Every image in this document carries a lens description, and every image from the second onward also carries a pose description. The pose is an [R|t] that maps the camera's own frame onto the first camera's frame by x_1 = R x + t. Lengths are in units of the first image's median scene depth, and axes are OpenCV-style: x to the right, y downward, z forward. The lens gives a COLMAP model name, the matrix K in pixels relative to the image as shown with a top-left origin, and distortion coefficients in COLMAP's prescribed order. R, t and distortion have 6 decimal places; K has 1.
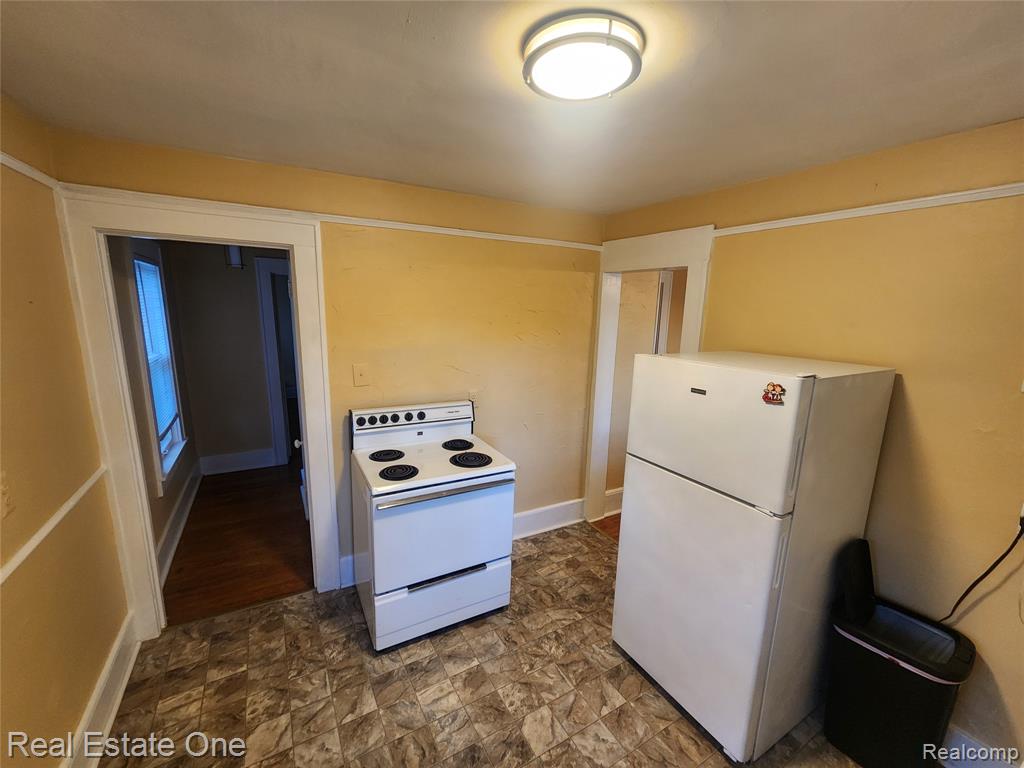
lens RADIAL K [[418.6, 0, 499.3], [0, 418.6, 358.9], [0, 0, 1]] dist [0.007220, -0.000312]
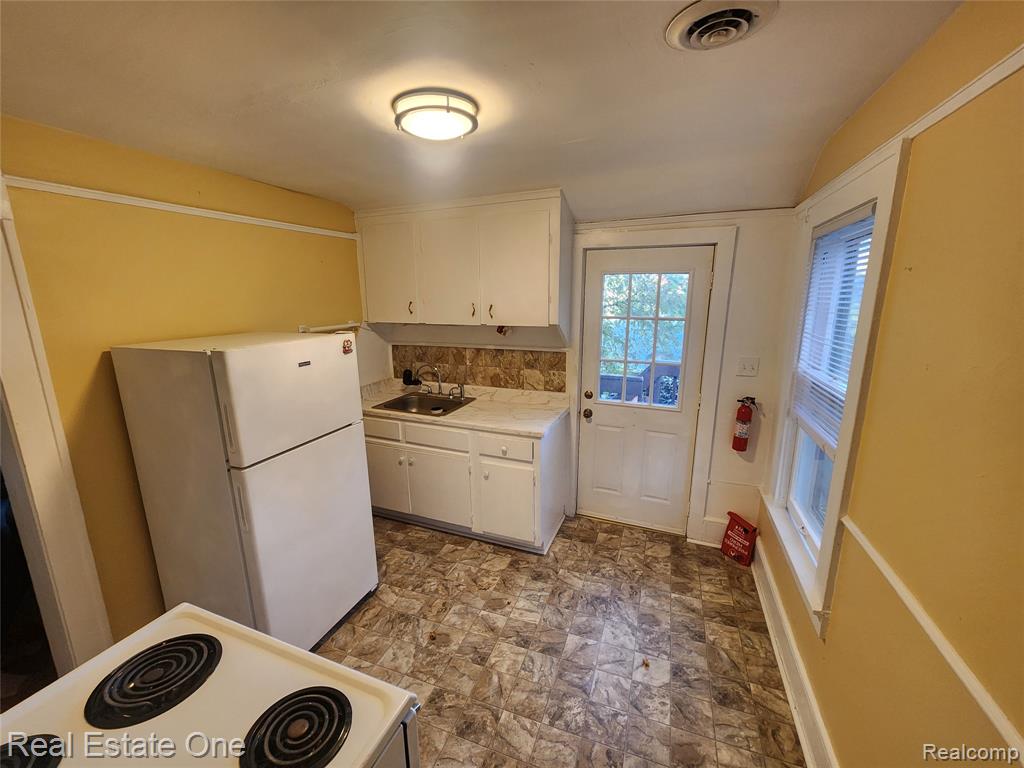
lens RADIAL K [[418.6, 0, 510.3], [0, 418.6, 385.0], [0, 0, 1]] dist [0.007220, -0.000312]
pose [[-0.638487, -0.187305, 0.746493, -0.904154], [0.085326, 0.946727, 0.310527, -0.213307], [-0.764888, 0.261962, -0.588491, 1.578300]]
